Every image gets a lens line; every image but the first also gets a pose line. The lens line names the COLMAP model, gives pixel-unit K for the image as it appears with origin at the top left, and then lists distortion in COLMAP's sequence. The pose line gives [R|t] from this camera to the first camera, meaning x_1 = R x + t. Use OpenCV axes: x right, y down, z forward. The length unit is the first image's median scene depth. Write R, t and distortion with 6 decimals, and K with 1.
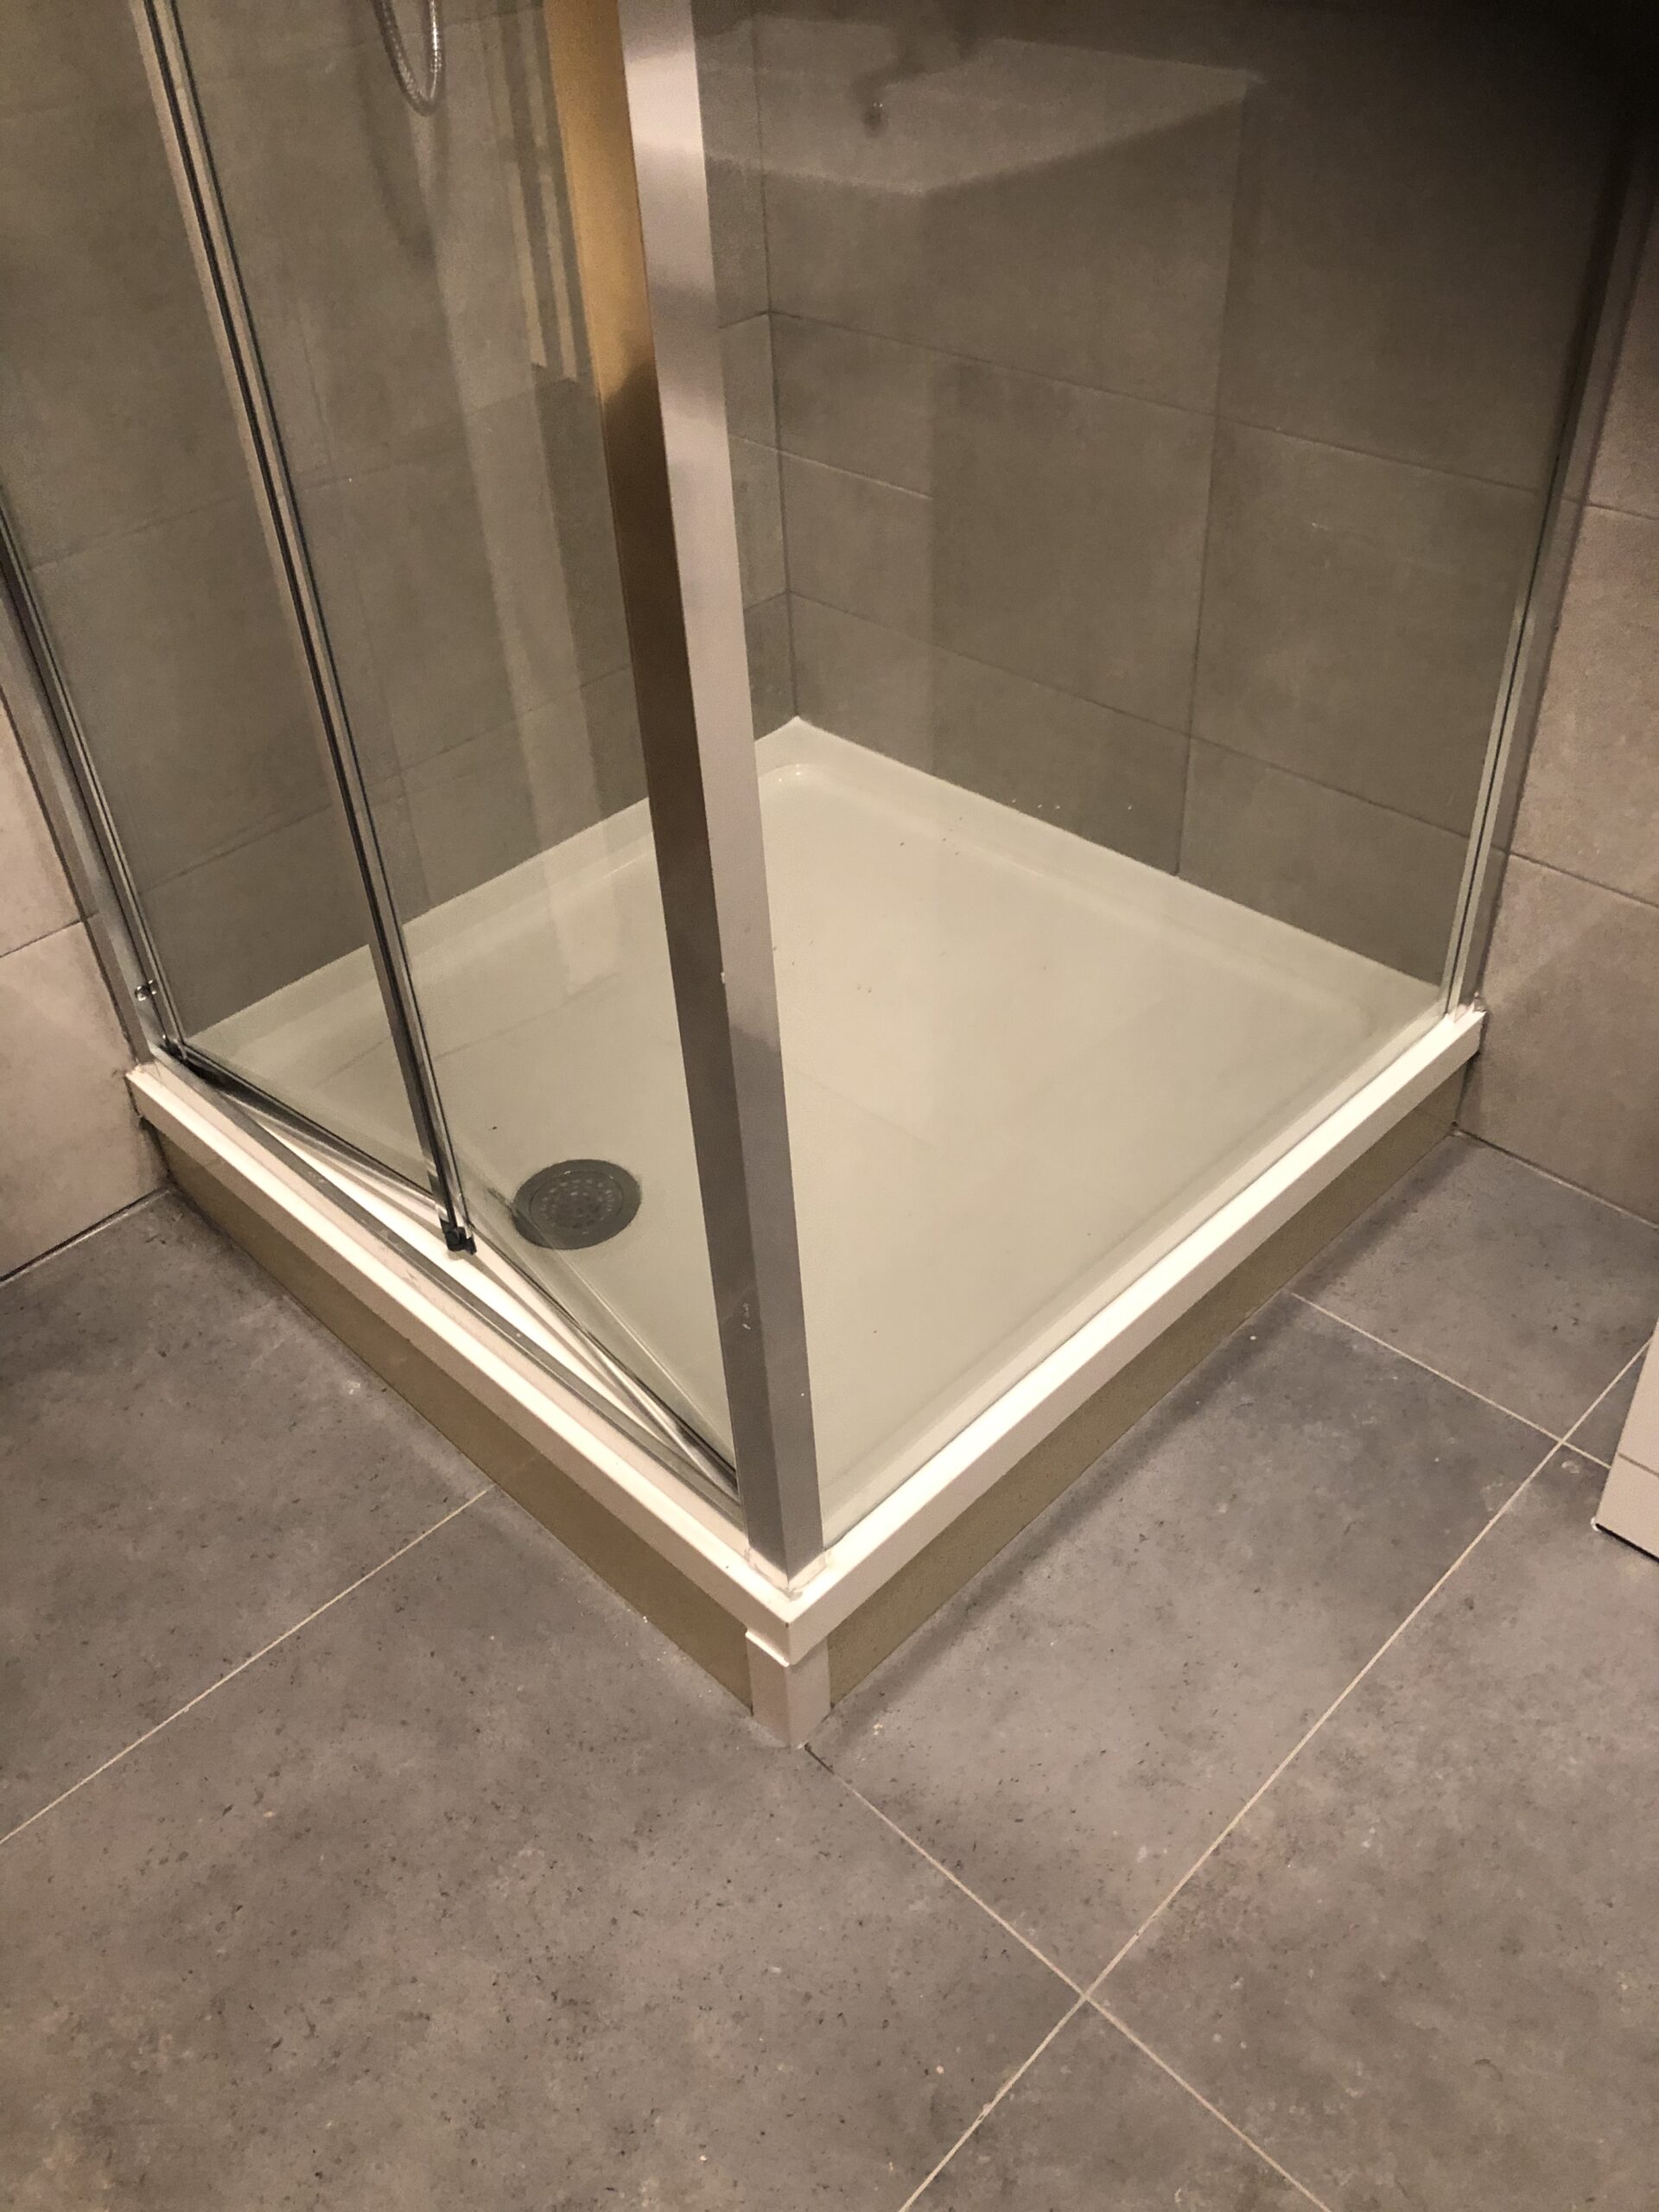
lens RADIAL K [[1838.5, 0, 829.5], [0, 1838.5, 1106.0], [0, 0, 1]] dist [0.013617, -0.006469]
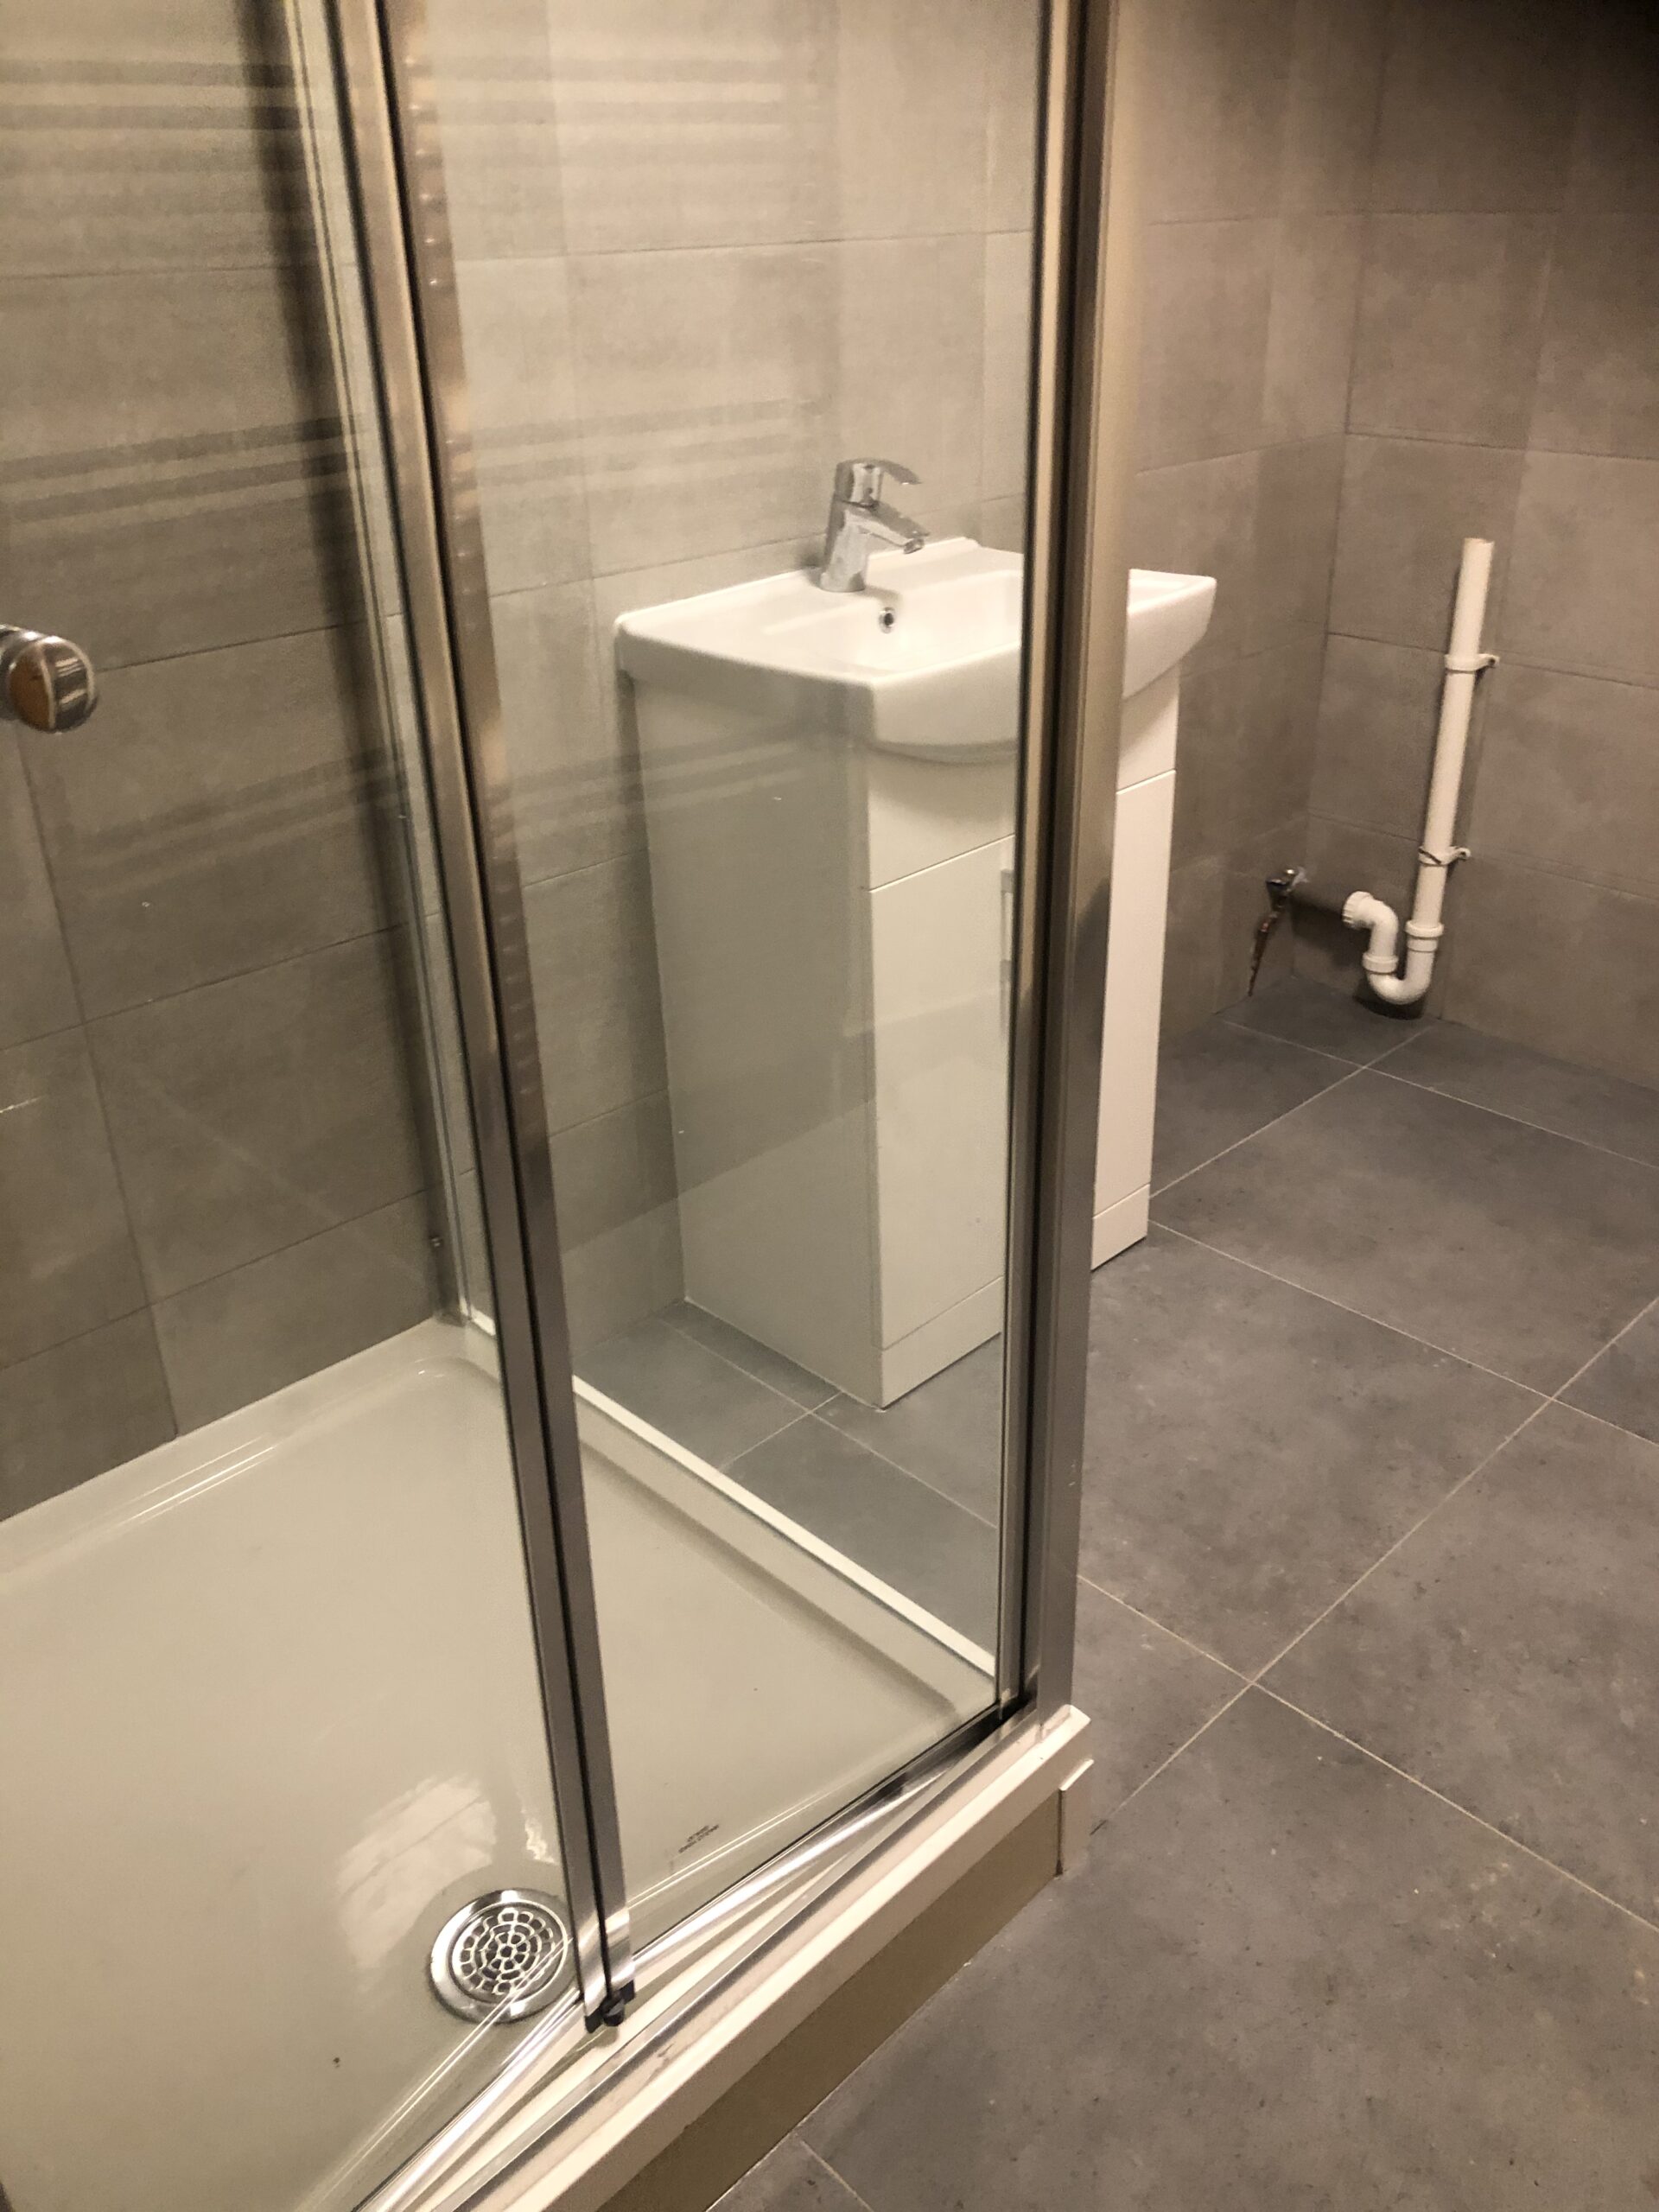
lens RADIAL K [[1816.6, 0, 845.5], [0, 1816.6, 1085.7], [0, 0, 1]] dist [-0.032952, 0.098433]
pose [[0.004094, -0.406444, 0.913667, -1.001097], [0.644640, 0.699560, 0.308310, -0.524056], [-0.764475, 0.587724, 0.264874, 0.558303]]
